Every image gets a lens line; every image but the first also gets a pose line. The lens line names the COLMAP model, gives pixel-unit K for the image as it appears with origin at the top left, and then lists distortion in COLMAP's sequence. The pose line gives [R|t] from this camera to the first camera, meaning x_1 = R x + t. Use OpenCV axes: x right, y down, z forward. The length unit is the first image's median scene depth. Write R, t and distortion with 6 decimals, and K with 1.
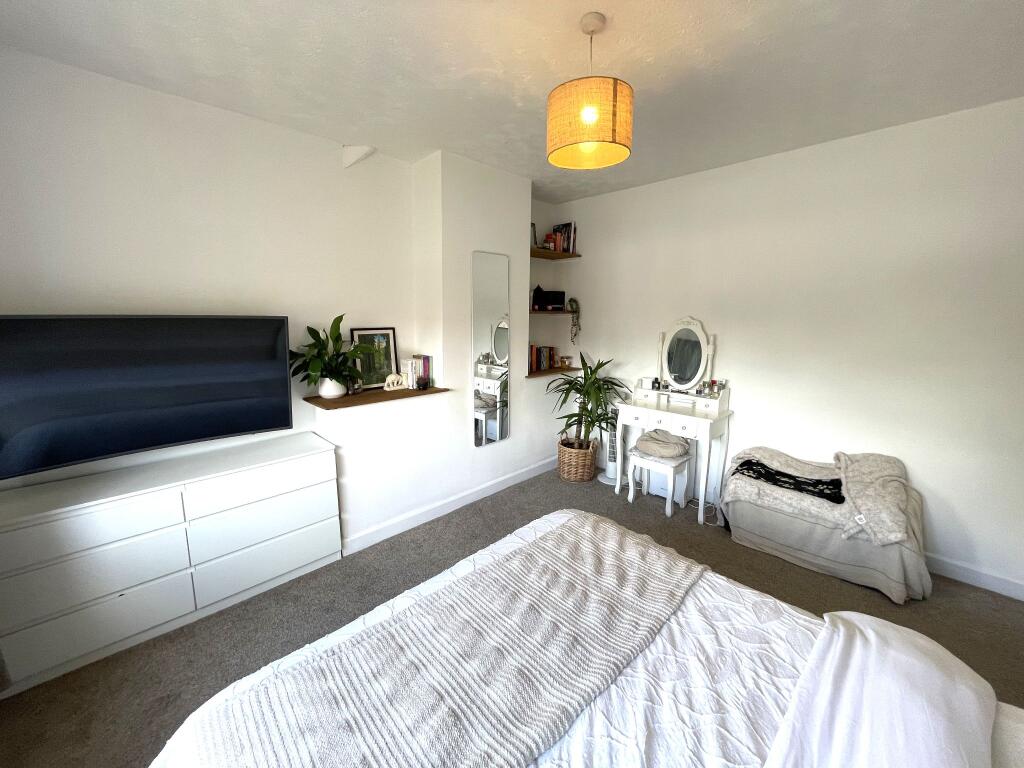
lens RADIAL K [[415.0, 0, 511.4], [0, 415.0, 377.5], [0, 0, 1]] dist [0.001634, 0.000403]
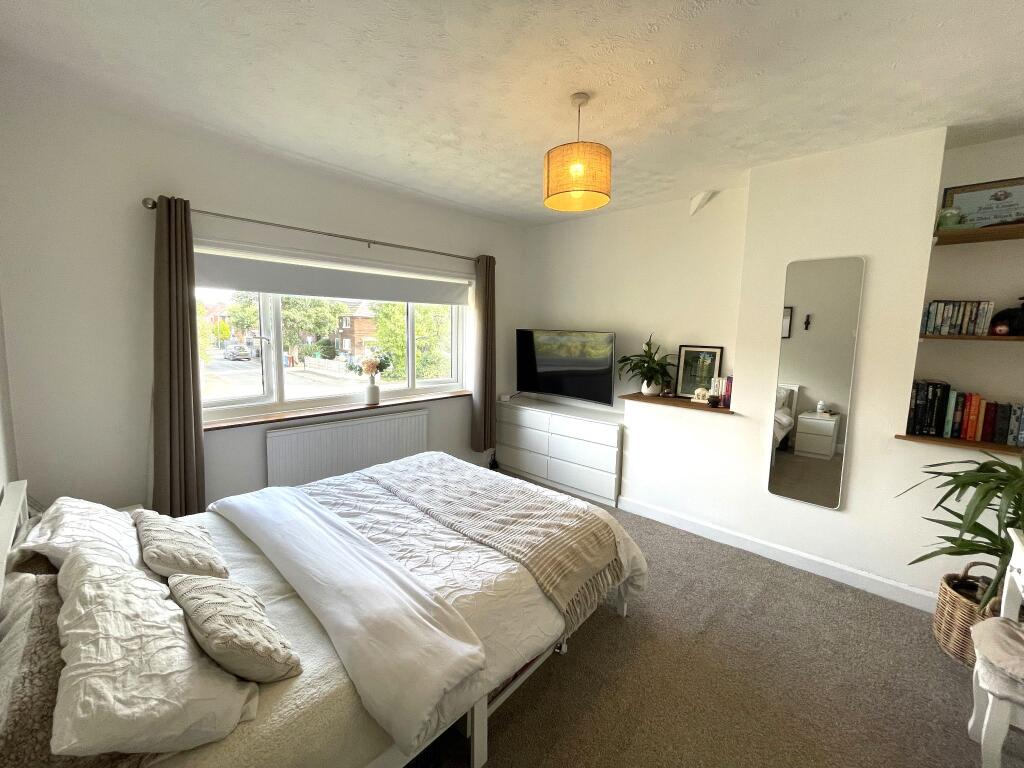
lens RADIAL K [[414.5, 0, 510.5], [0, 414.5, 373.1], [0, 0, 1]] dist [-0.001849, 0.000363]
pose [[0.027824, 0.100083, -0.994590, 0.829626], [-0.182124, 0.978829, 0.093402, -0.060475], [0.982882, 0.178540, 0.045463, 0.472049]]
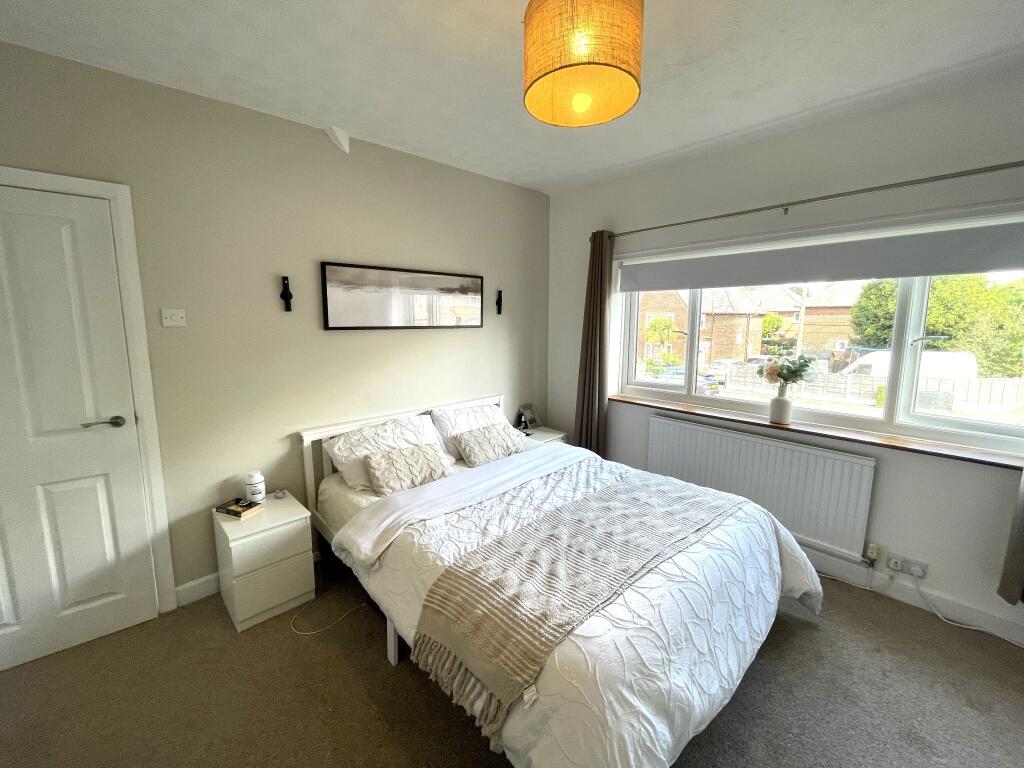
lens RADIAL K [[414.5, 0, 510.5], [0, 414.5, 373.1], [0, 0, 1]] dist [-0.001849, 0.000363]
pose [[-0.998849, -0.008857, 0.047130, 0.157099], [0.005241, 0.956753, 0.290855, -0.160381], [-0.047668, 0.290768, -0.955605, 1.028113]]
